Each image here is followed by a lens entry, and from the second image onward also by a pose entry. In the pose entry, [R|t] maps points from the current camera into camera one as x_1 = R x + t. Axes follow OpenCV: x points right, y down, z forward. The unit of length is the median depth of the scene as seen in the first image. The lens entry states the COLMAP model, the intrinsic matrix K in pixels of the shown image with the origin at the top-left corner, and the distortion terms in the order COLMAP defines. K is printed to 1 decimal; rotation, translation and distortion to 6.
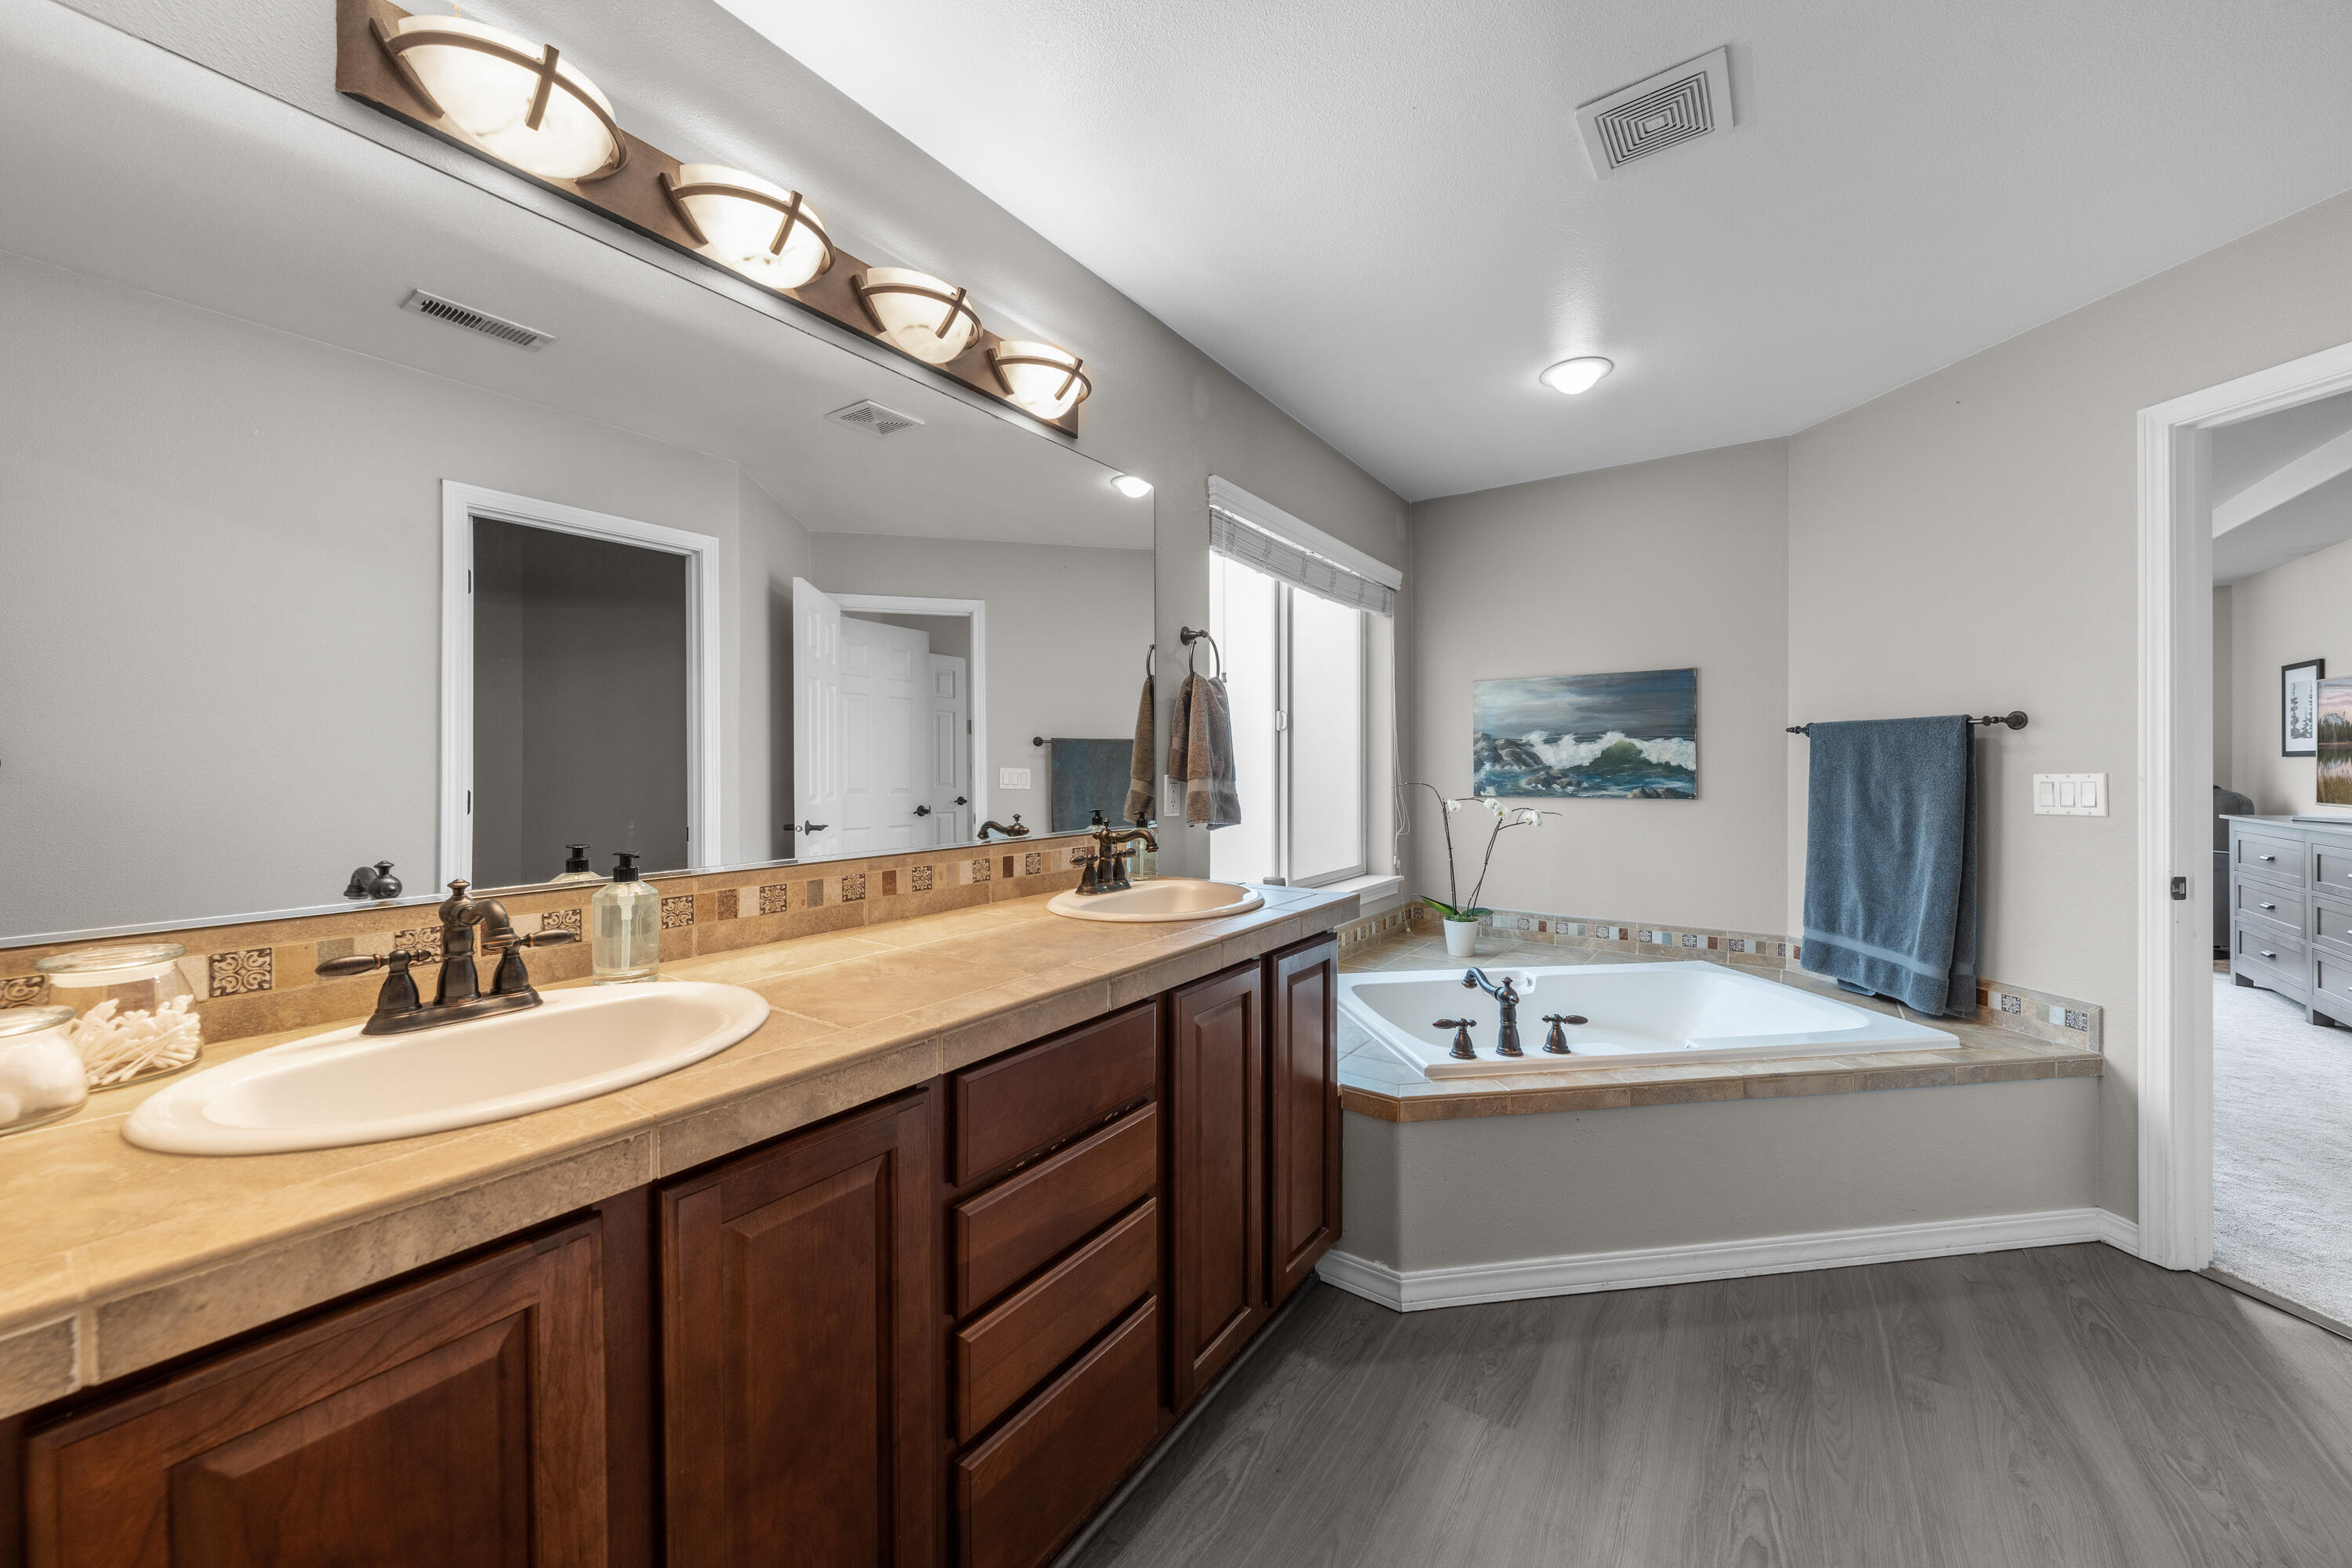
lens RADIAL K [[868.9, 0, 1168.5], [0, 868.9, 780.8], [0, 0, 1]] dist [-0.001317, 0.000015]
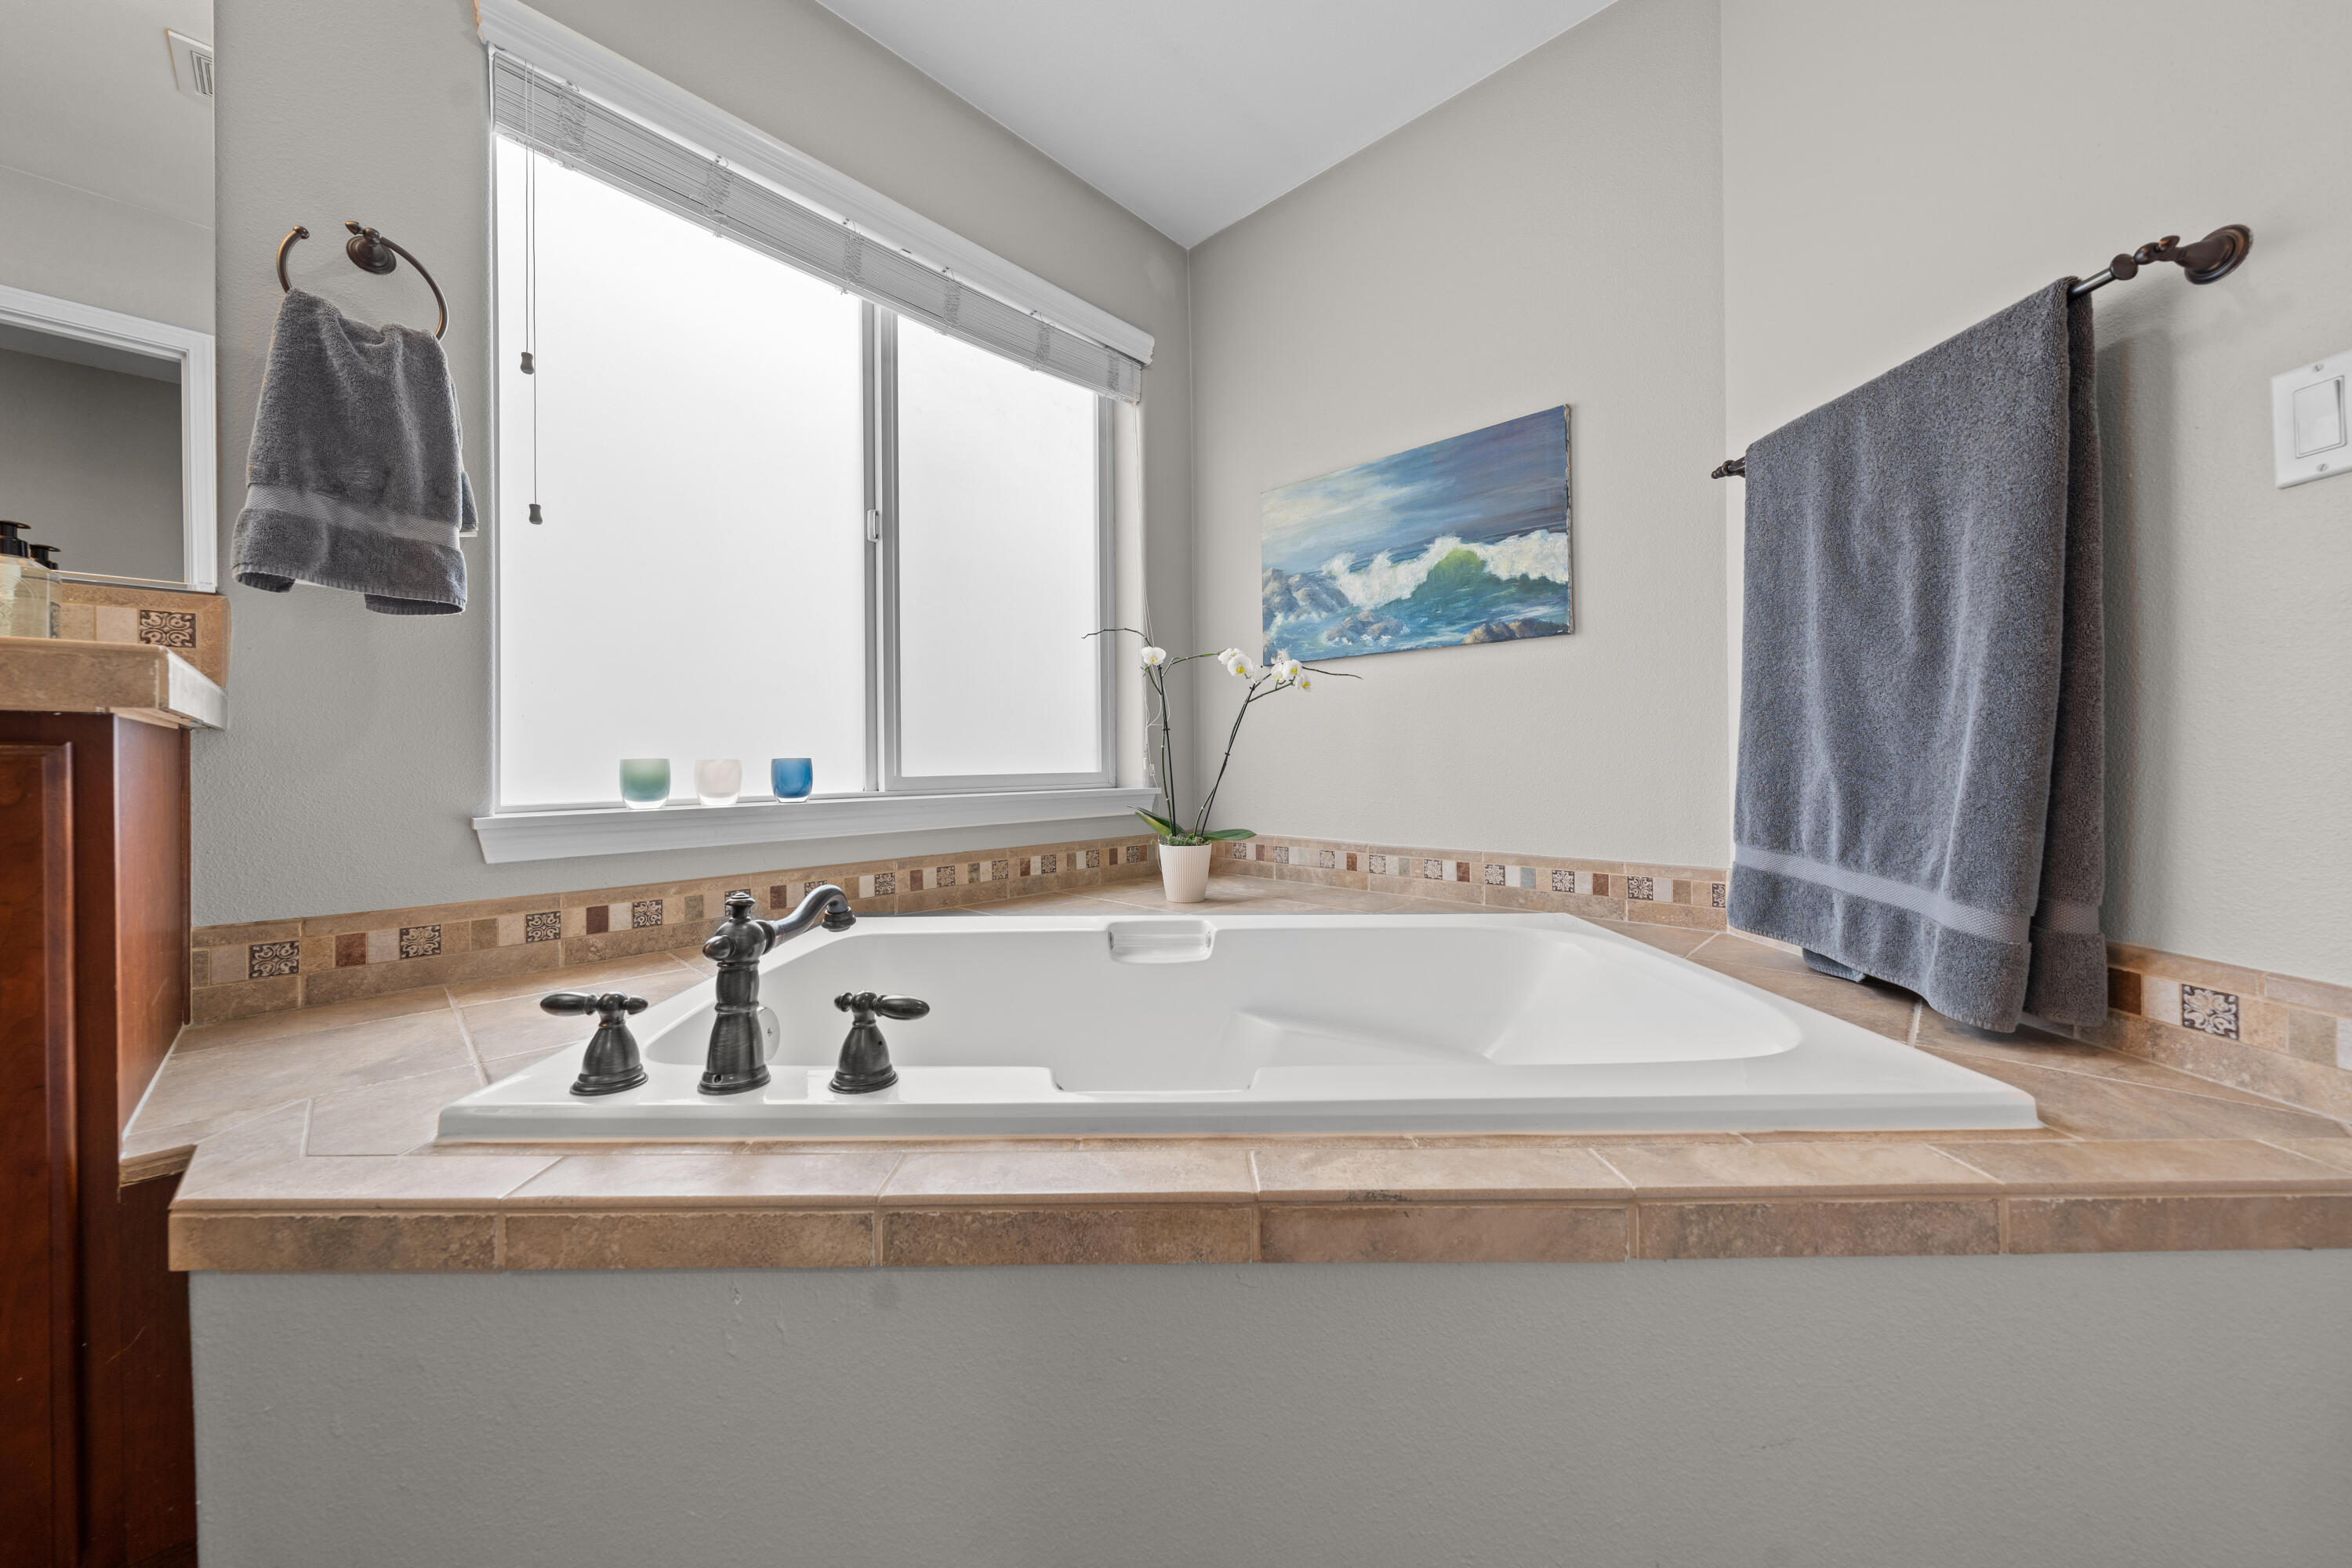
lens RADIAL K [[808.2, 0, 1185.0], [0, 808.2, 768.9], [0, 0, 1]] dist [-0.002980, 0.000597]
pose [[0.989641, -0.004870, -0.143485, 0.488869], [0.003589, 0.999951, -0.009183, 0.129517], [0.143523, 0.008573, 0.989610, 0.495189]]
